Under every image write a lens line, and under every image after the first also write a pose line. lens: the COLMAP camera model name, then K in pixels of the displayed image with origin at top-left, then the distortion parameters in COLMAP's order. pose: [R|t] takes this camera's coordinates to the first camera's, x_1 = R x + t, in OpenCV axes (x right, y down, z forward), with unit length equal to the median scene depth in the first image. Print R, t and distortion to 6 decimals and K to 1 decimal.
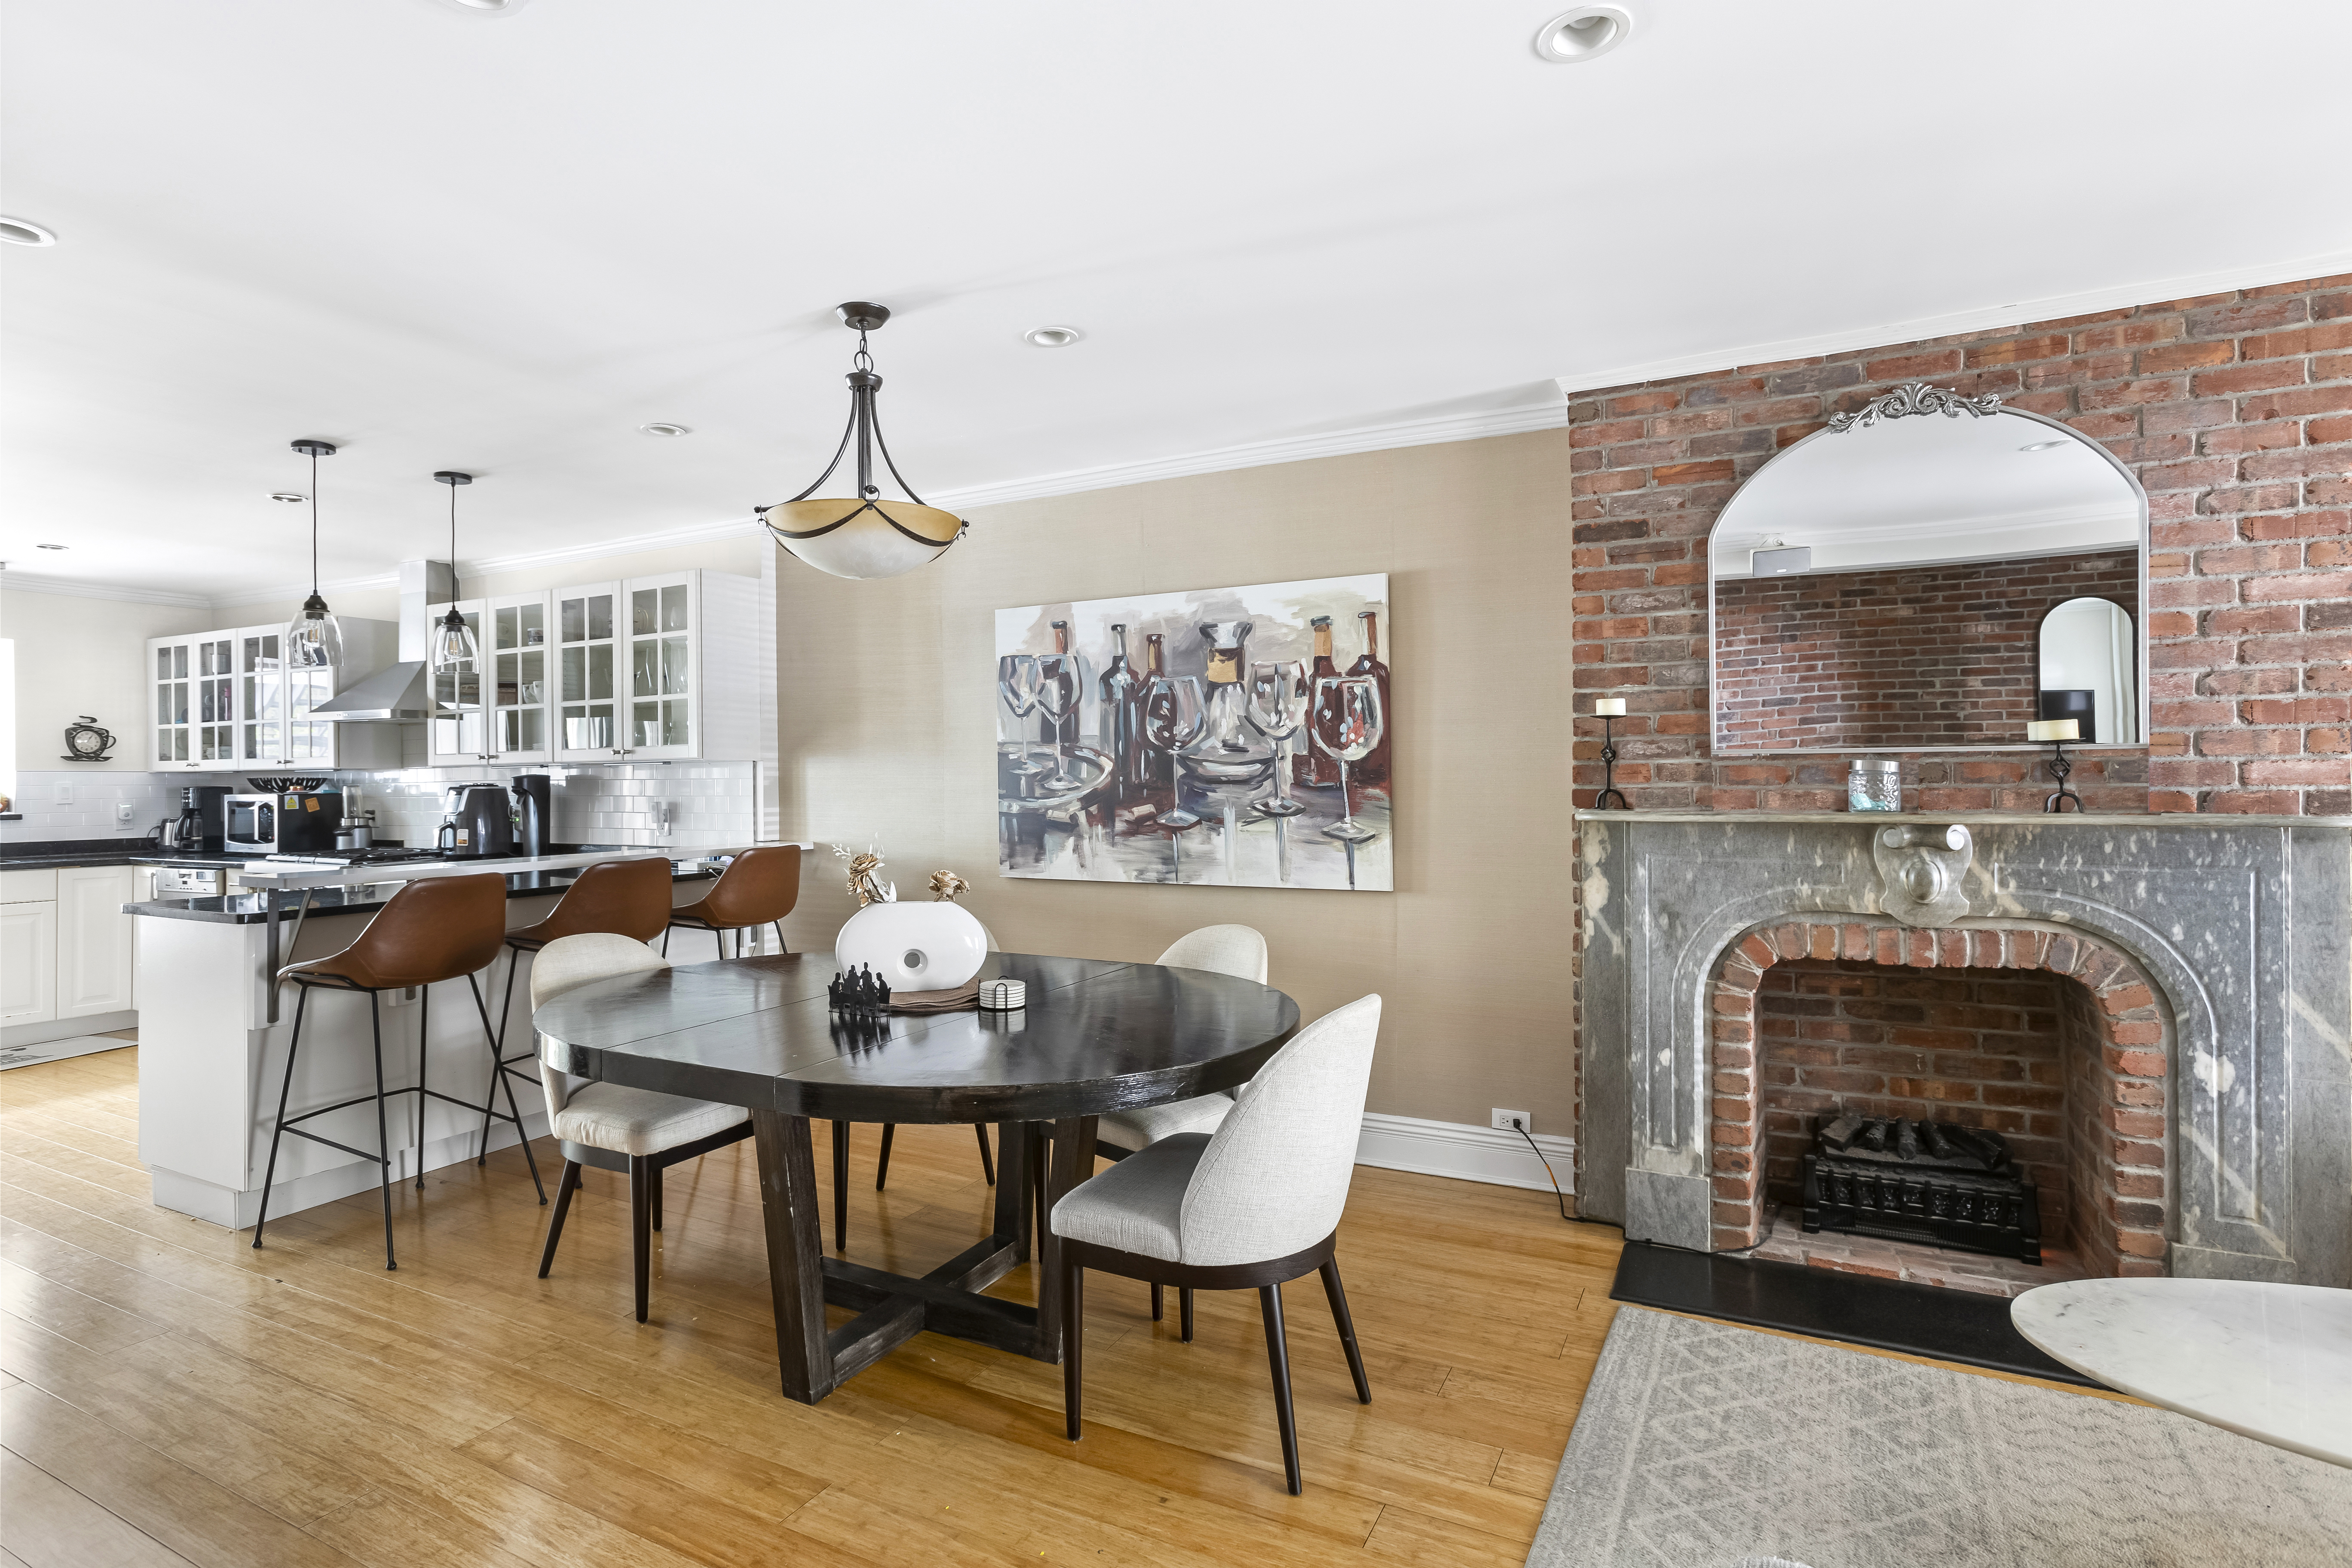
lens RADIAL K [[1176.2, 0, 1176.0], [0, 1176.2, 784.0], [0, 0, 1]] dist [-0.004767, 0.011605]
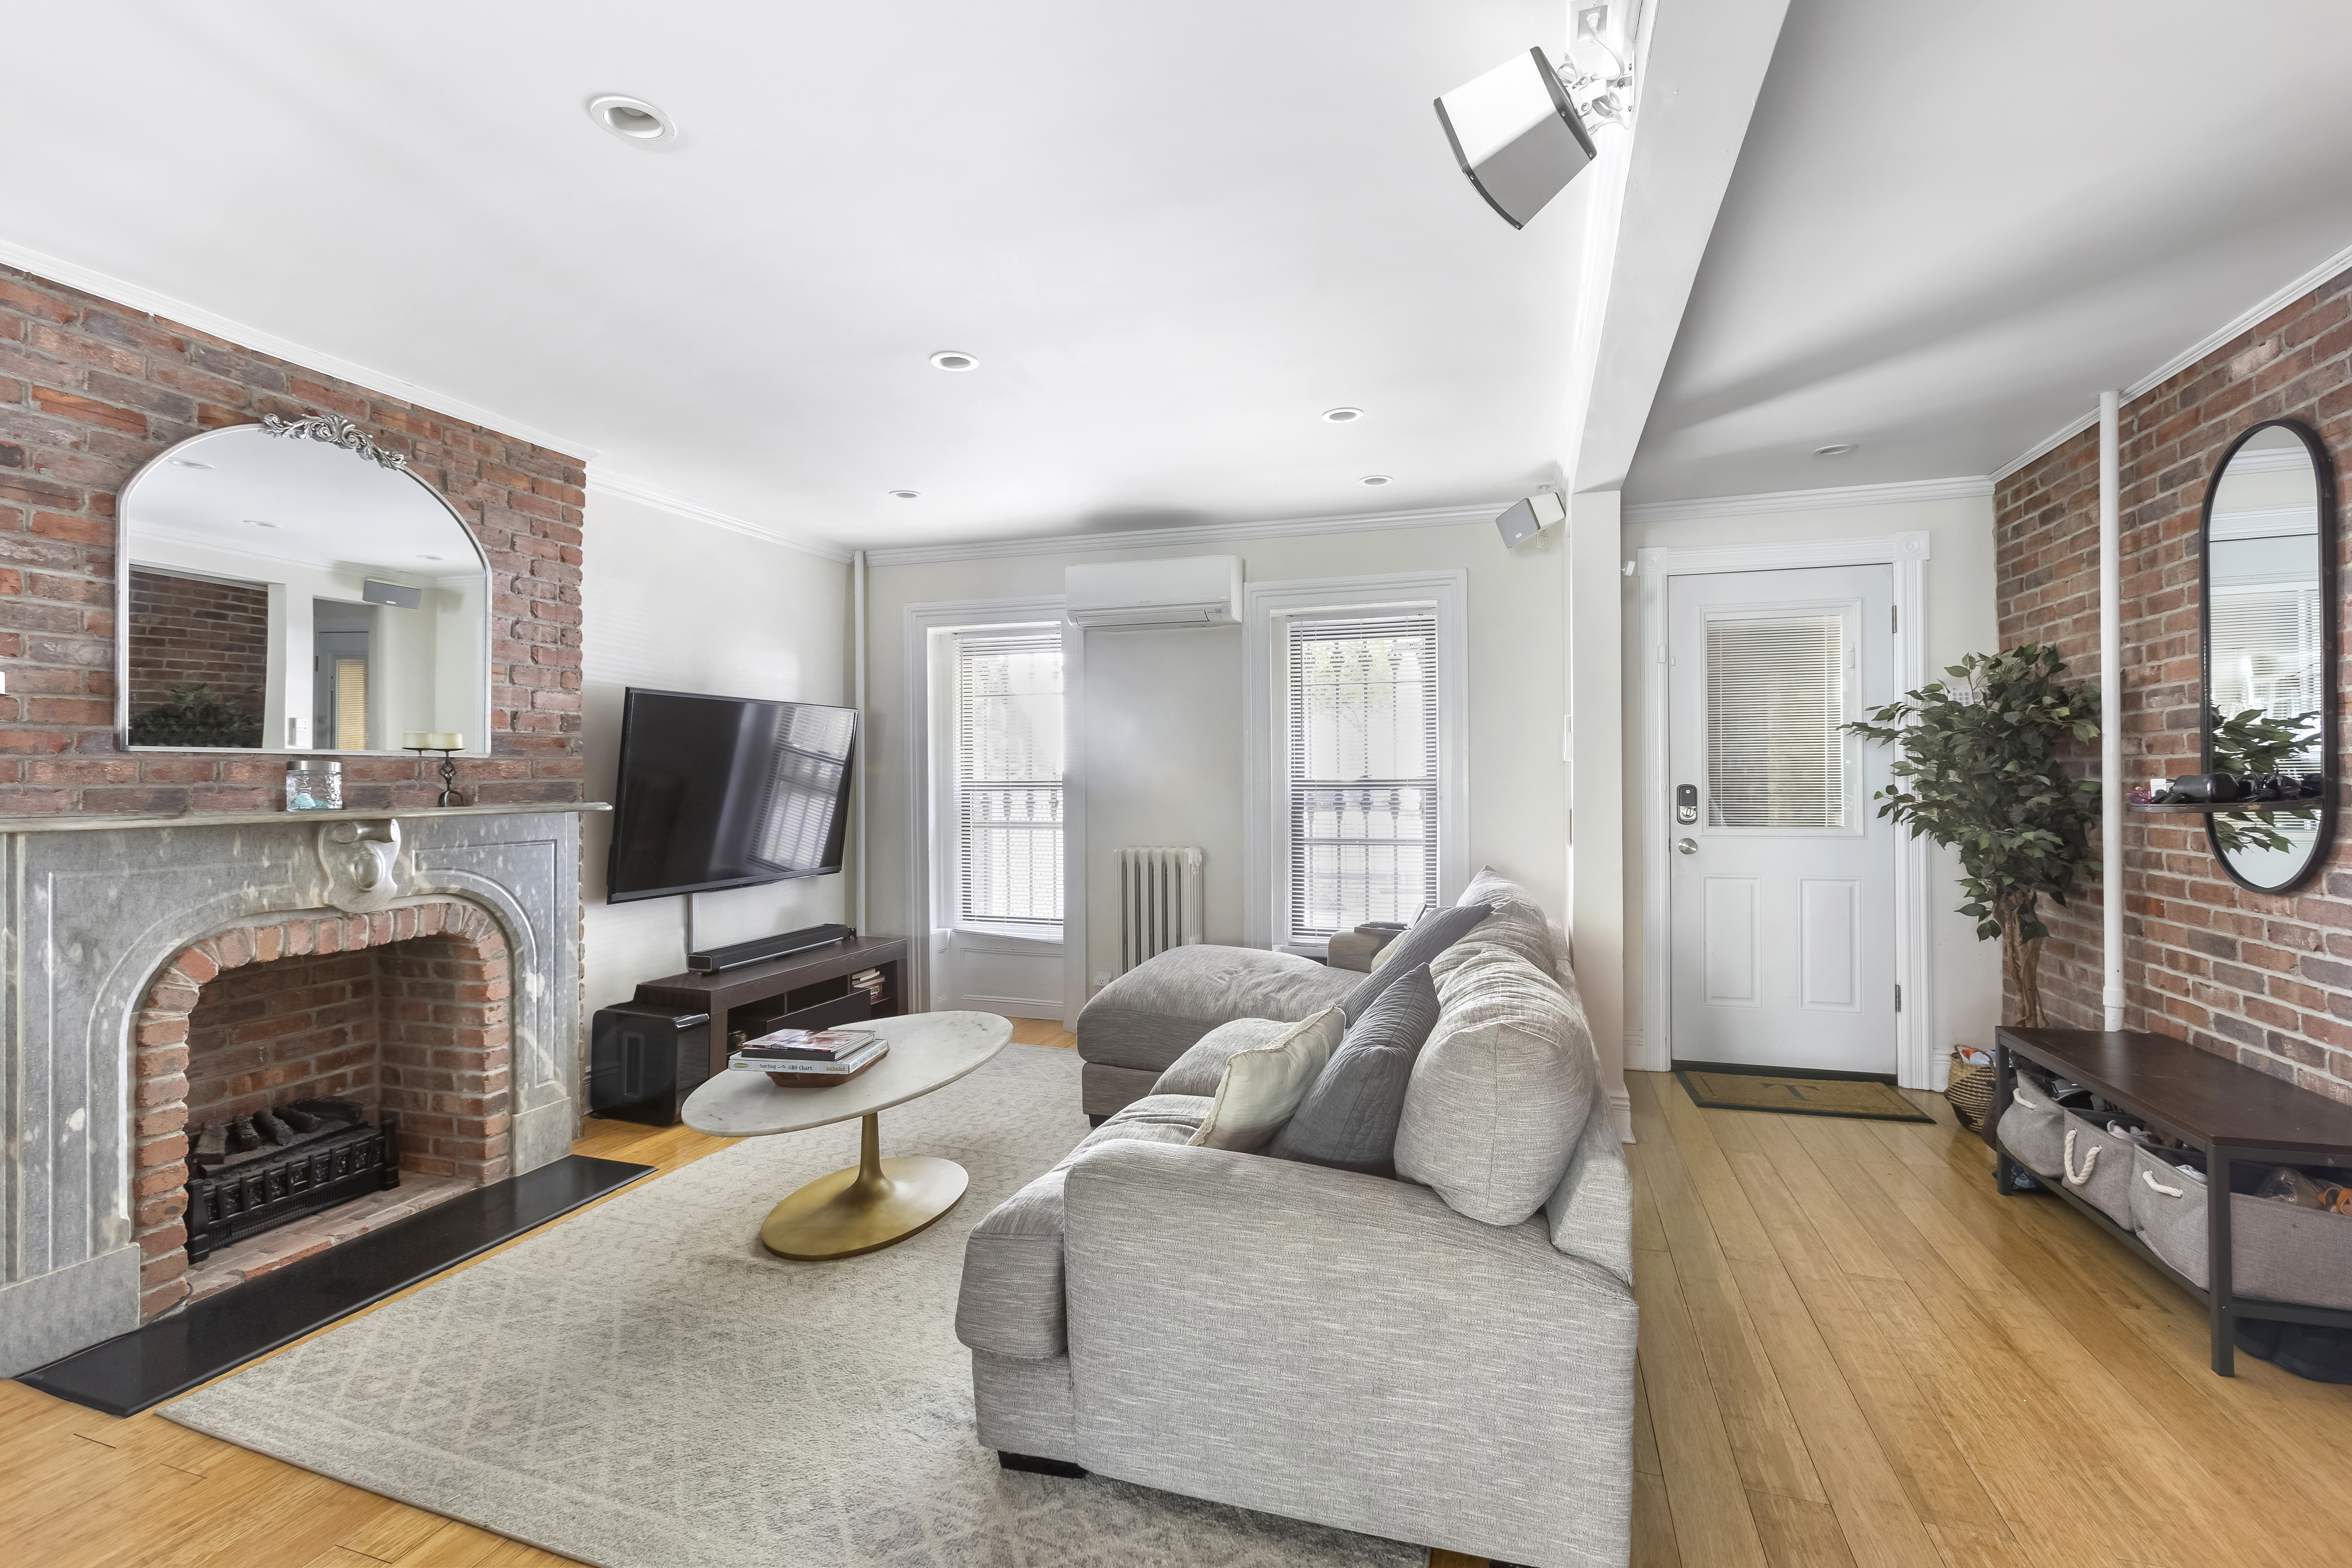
lens RADIAL K [[1045.5, 0, 1176.0], [0, 1045.5, 784.0], [0, 0, 1]] dist [-0.001474, -0.000187]
pose [[-0.158069, 0.003481, 0.987422, -0.429205], [0.010148, 0.999947, -0.001901, 0.009310], [-0.987376, 0.009720, -0.158096, 0.372594]]
